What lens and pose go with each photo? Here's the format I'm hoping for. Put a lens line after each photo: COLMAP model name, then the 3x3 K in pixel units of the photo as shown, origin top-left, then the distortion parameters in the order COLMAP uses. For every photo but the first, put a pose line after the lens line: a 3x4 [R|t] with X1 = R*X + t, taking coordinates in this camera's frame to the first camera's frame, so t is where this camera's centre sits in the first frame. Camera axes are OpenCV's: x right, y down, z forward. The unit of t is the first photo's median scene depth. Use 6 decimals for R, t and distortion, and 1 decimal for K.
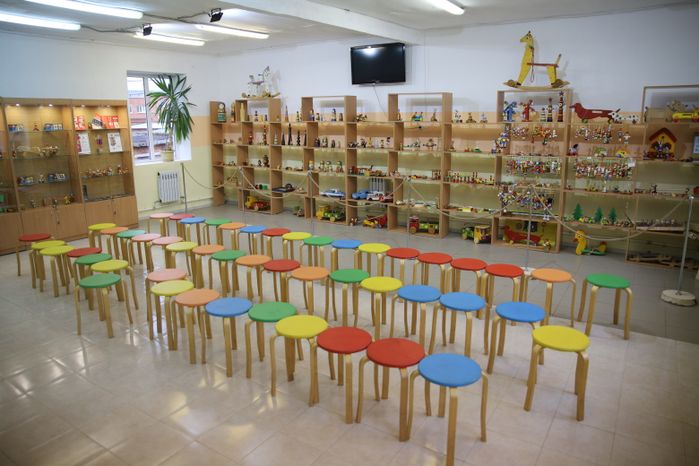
lens RADIAL K [[521.7, 0, 348.7], [0, 521.7, 231.4], [0, 0, 1]] dist [-0.021655, 0.003715]
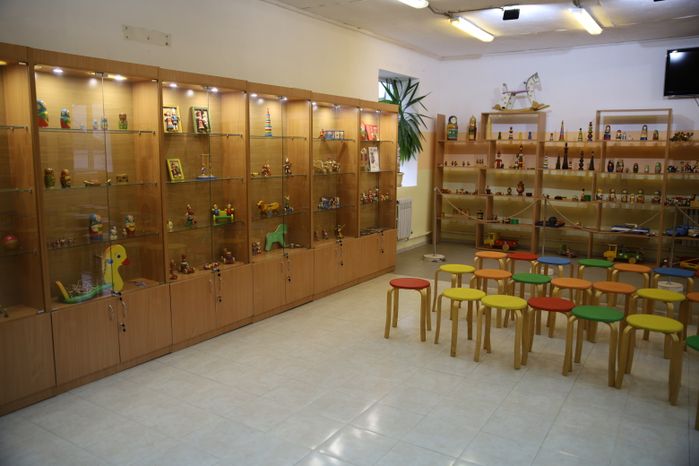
lens RADIAL K [[569.2, 0, 349.9], [0, 569.2, 235.7], [0, 0, 1]] dist [-0.001976, 0.002672]
pose [[0.991078, 0.007393, 0.133076, -0.544231], [0.002102, 0.997469, -0.071073, -0.000691], [-0.133264, 0.070718, 0.988554, 0.171801]]
